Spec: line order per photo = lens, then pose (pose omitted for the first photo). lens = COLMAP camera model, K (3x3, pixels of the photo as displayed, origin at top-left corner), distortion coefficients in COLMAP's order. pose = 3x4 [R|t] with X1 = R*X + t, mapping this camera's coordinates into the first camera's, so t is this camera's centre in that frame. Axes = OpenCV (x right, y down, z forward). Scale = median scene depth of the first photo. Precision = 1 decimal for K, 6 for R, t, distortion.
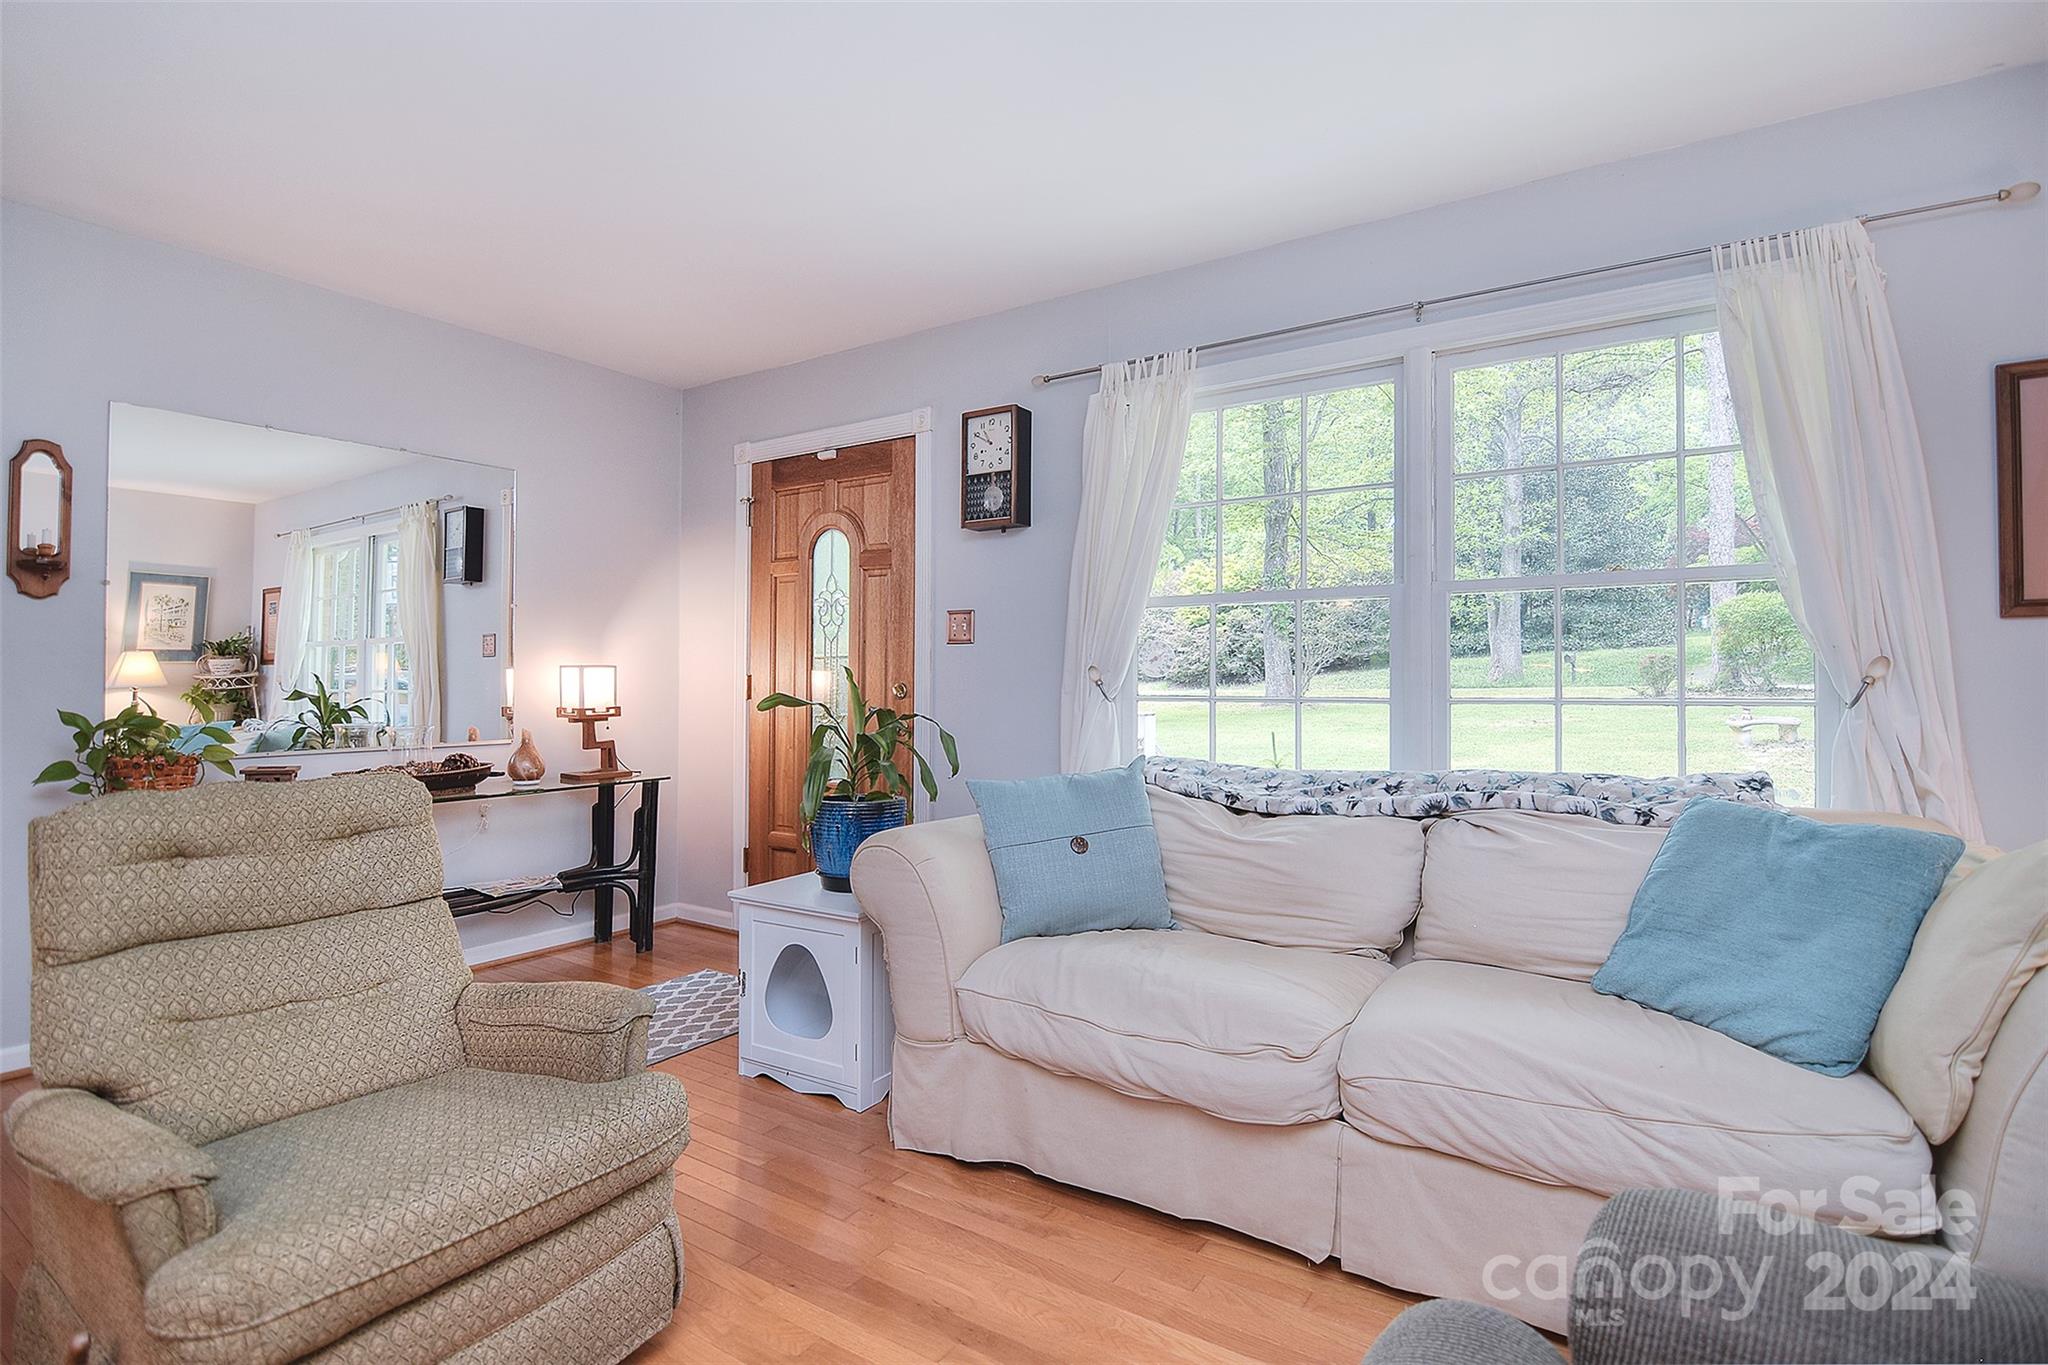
lens RADIAL K [[984.3, 0, 1030.8], [0, 984.3, 685.0], [0, 0, 1]] dist [0.001218, -0.017516]
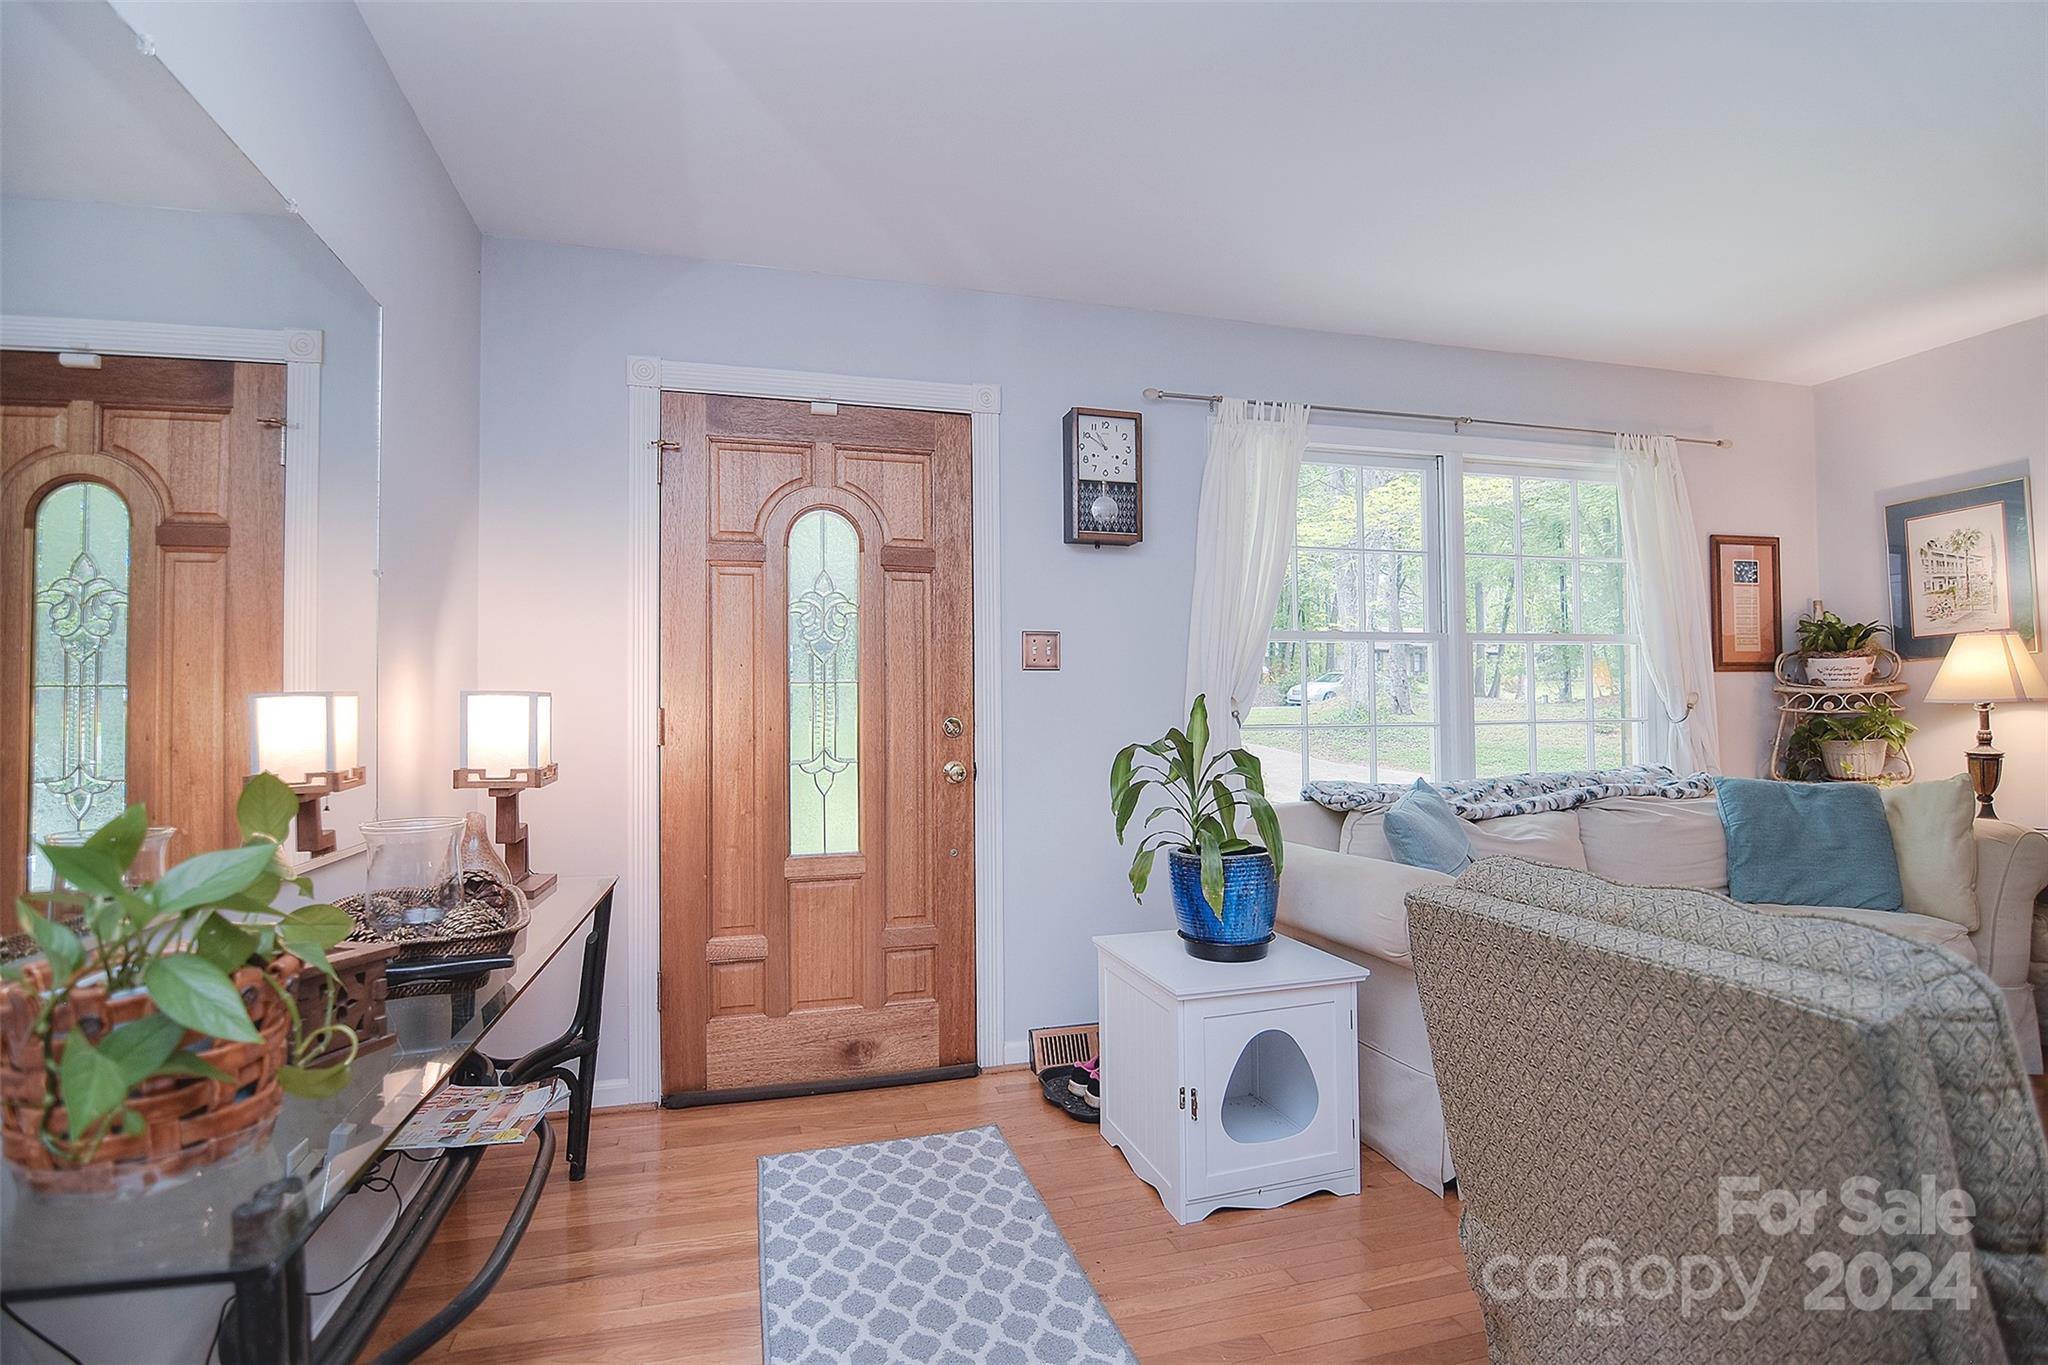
lens RADIAL K [[955.1, 0, 1020.4], [0, 955.1, 716.1], [0, 0, 1]] dist [-0.013664, -0.000435]
pose [[0.661160, -0.007626, 0.750206, -0.718055], [0.014592, 0.999890, -0.002695, -0.000132], [-0.750103, 0.012729, 0.661198, 0.466573]]
